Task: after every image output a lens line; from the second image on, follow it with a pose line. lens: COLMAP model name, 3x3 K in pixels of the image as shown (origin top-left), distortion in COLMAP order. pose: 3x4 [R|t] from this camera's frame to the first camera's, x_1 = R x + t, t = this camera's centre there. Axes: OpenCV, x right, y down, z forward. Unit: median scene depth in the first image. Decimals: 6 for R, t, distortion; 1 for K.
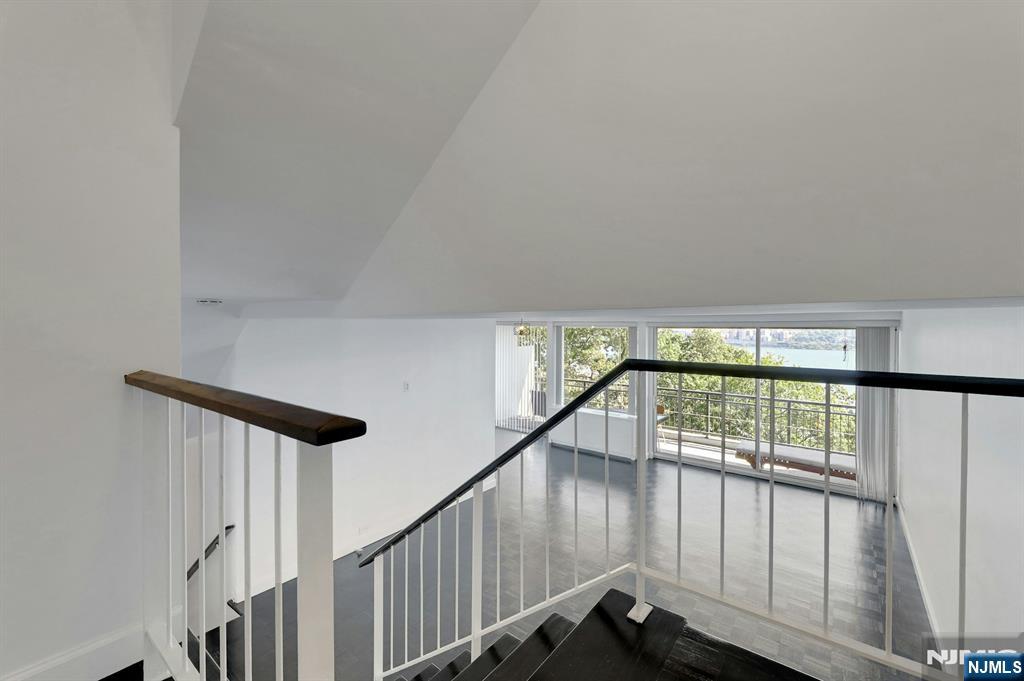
lens RADIAL K [[441.7, 0, 500.2], [0, 441.7, 326.4], [0, 0, 1]] dist [-0.000893, -0.001187]
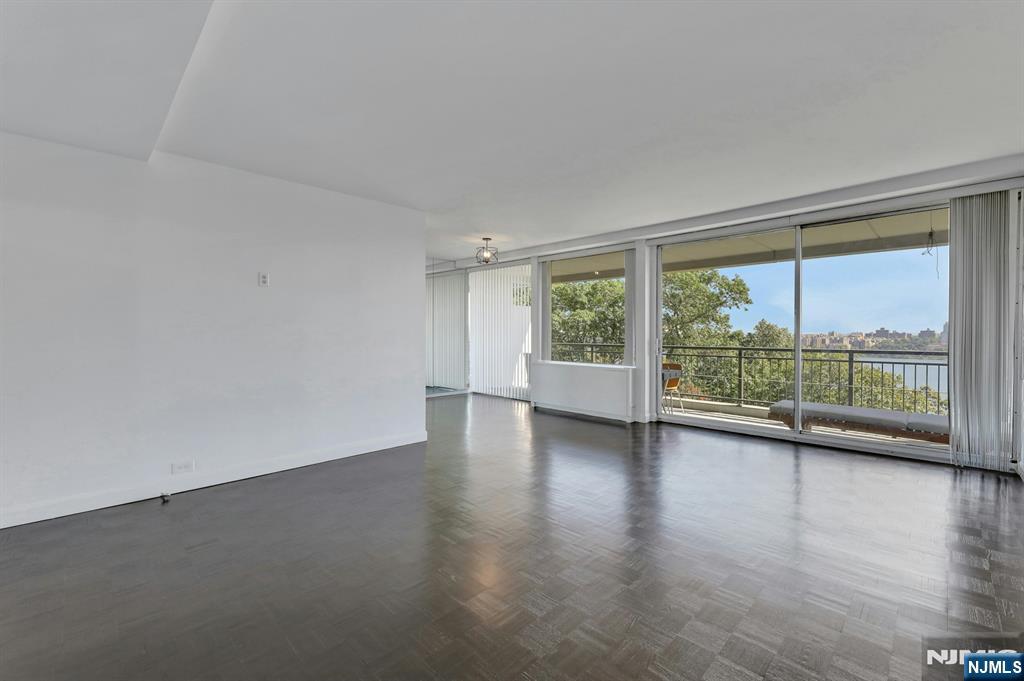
lens RADIAL K [[441.7, 0, 508.5], [0, 441.7, 339.1], [0, 0, 1]] dist [-0.000893, -0.001187]
pose [[0.993979, -0.000745, -0.109572, 0.219828], [0.001569, 0.999971, 0.007432, 0.188520], [0.109563, -0.007559, 0.993951, 0.269101]]
